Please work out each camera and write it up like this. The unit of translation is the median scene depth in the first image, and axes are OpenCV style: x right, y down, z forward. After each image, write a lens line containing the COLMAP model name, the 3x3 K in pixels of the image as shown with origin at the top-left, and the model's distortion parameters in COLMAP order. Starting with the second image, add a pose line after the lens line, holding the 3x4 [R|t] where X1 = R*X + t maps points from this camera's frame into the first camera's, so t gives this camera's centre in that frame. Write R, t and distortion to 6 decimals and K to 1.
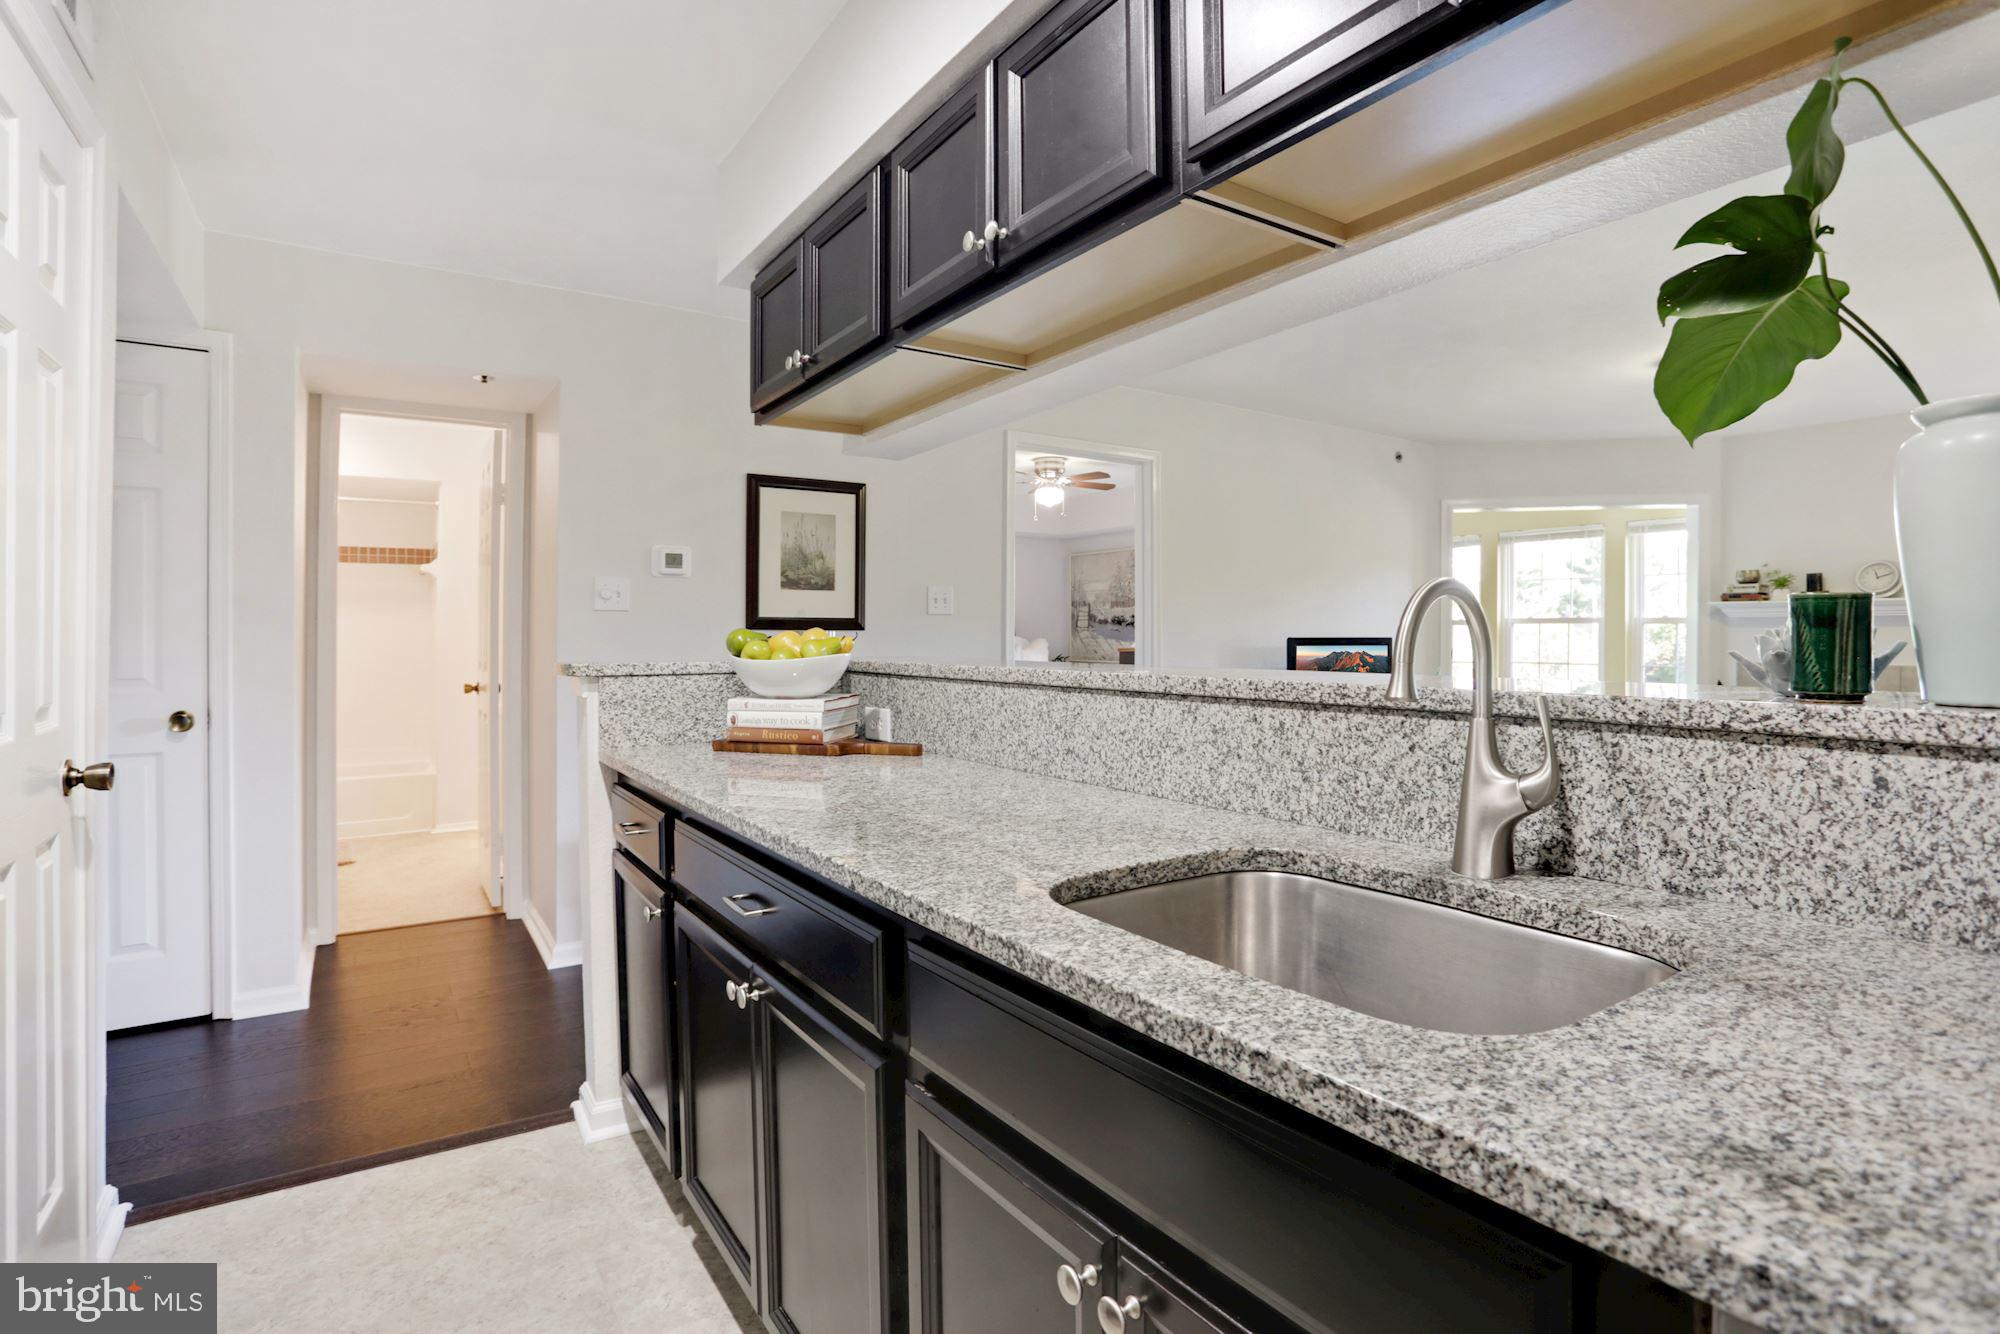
lens RADIAL K [[995.4, 0, 1004.7], [0, 995.4, 623.3], [0, 0, 1]] dist [-0.065732, 0.032591]
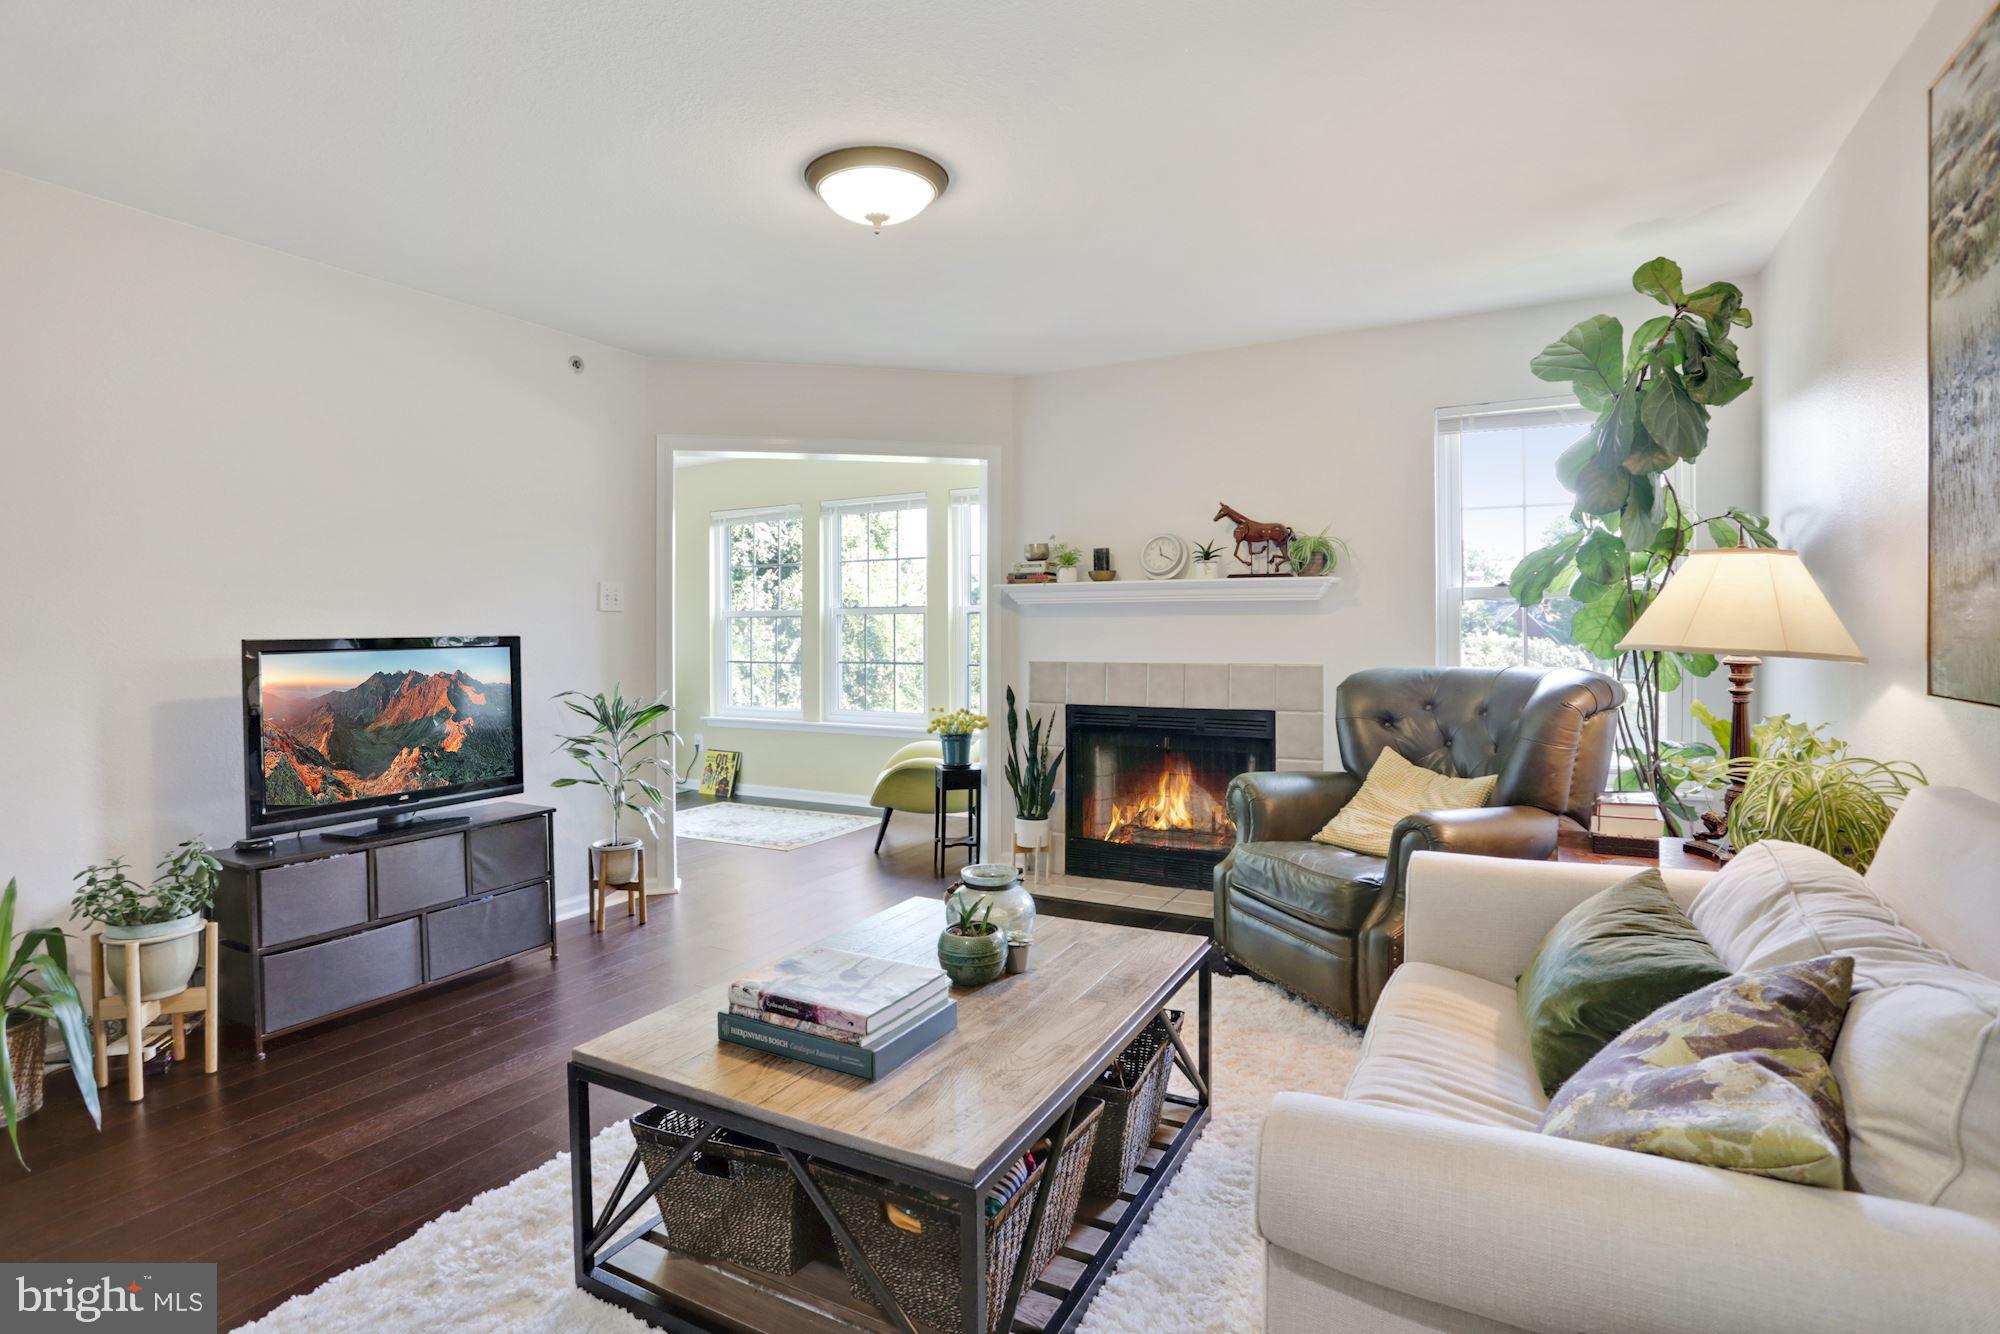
lens RADIAL K [[995.4, 0, 1004.7], [0, 995.4, 623.3], [0, 0, 1]] dist [-0.065732, 0.032591]
pose [[0.888725, -0.007504, 0.458379, 1.203042], [0.003882, 0.999953, 0.008843, 0.006444], [-0.458424, -0.006079, 0.888713, 0.942914]]
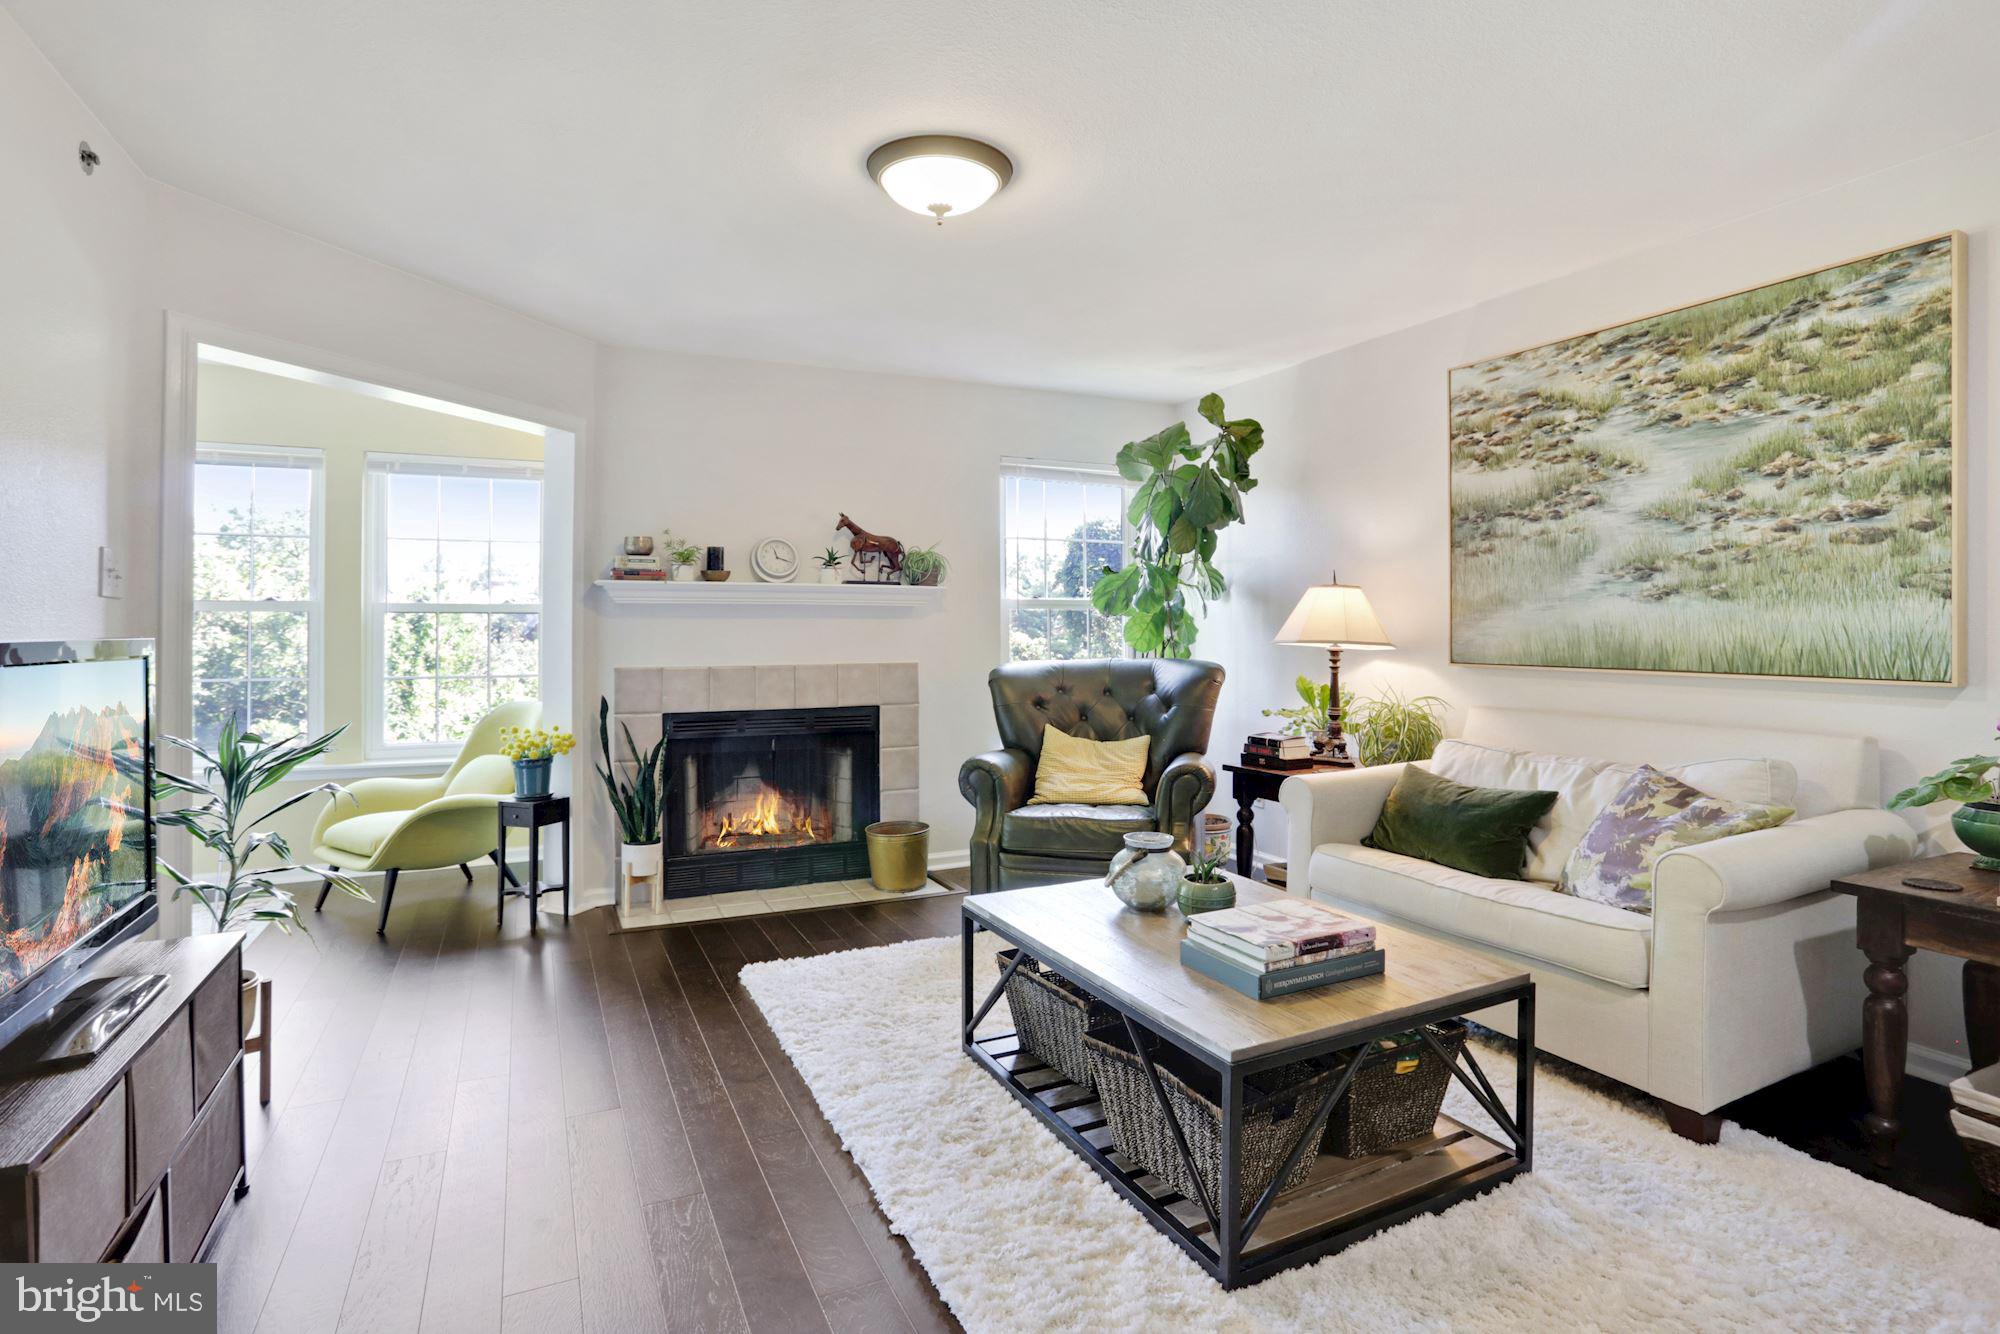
lens RADIAL K [[995.4, 0, 1004.7], [0, 995.4, 623.3], [0, 0, 1]] dist [-0.065732, 0.032591]
pose [[0.135174, 0.002581, 0.990819, 0.305079], [-0.010027, 0.999949, -0.001237, 0.020257], [-0.990771, -0.009767, 0.135193, 2.057148]]
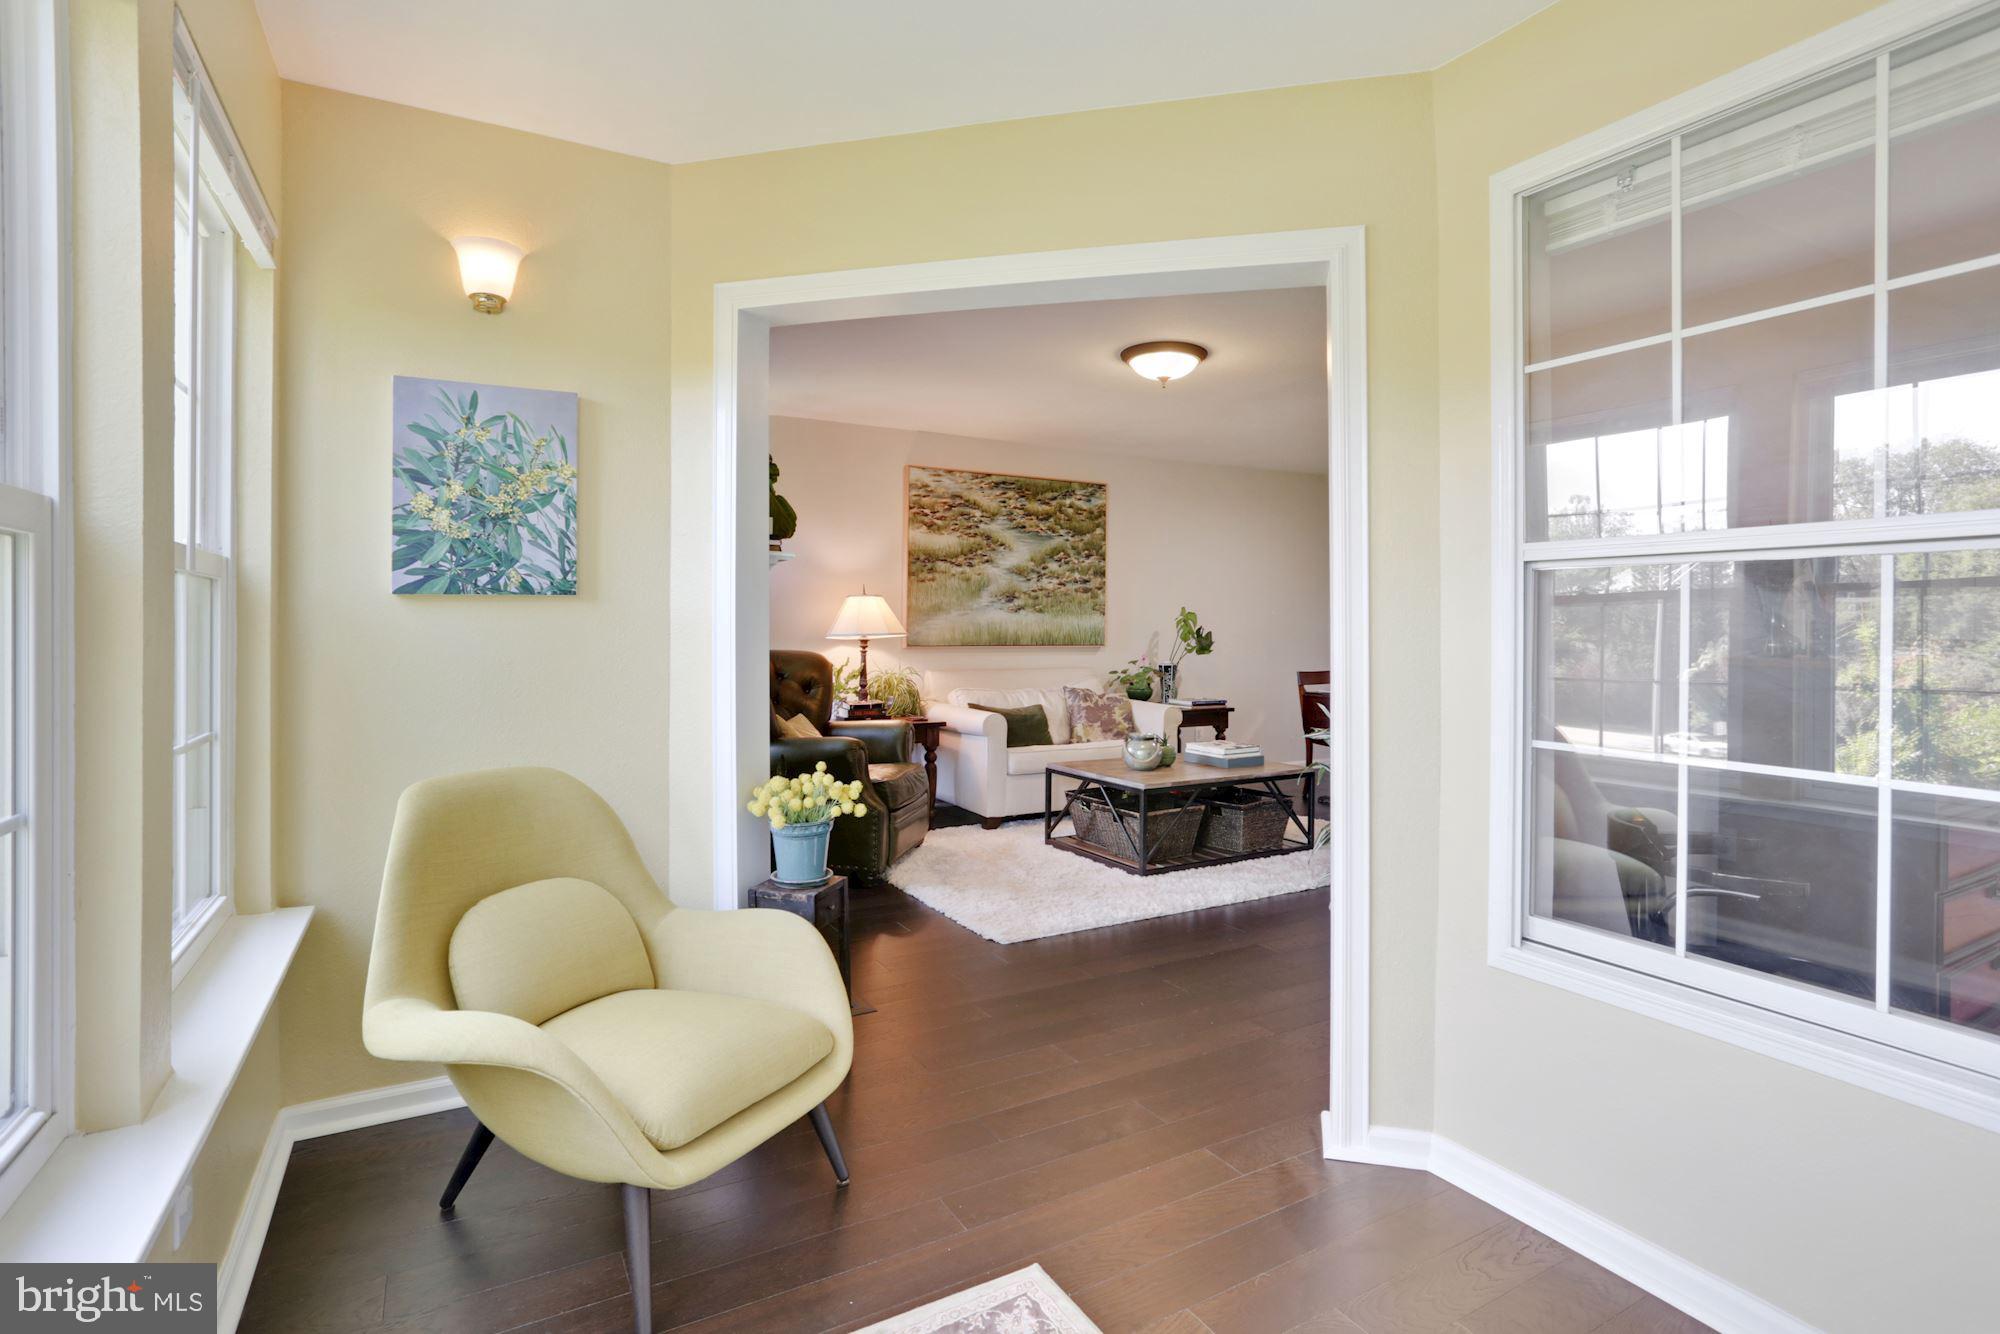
lens RADIAL K [[995.4, 0, 1004.7], [0, 995.4, 623.3], [0, 0, 1]] dist [-0.065732, 0.032591]
pose [[-0.997426, -0.006318, 0.071426, 1.933098], [-0.007240, 0.999894, -0.012660, 0.054602], [-0.071338, -0.013144, -0.997366, 4.826600]]
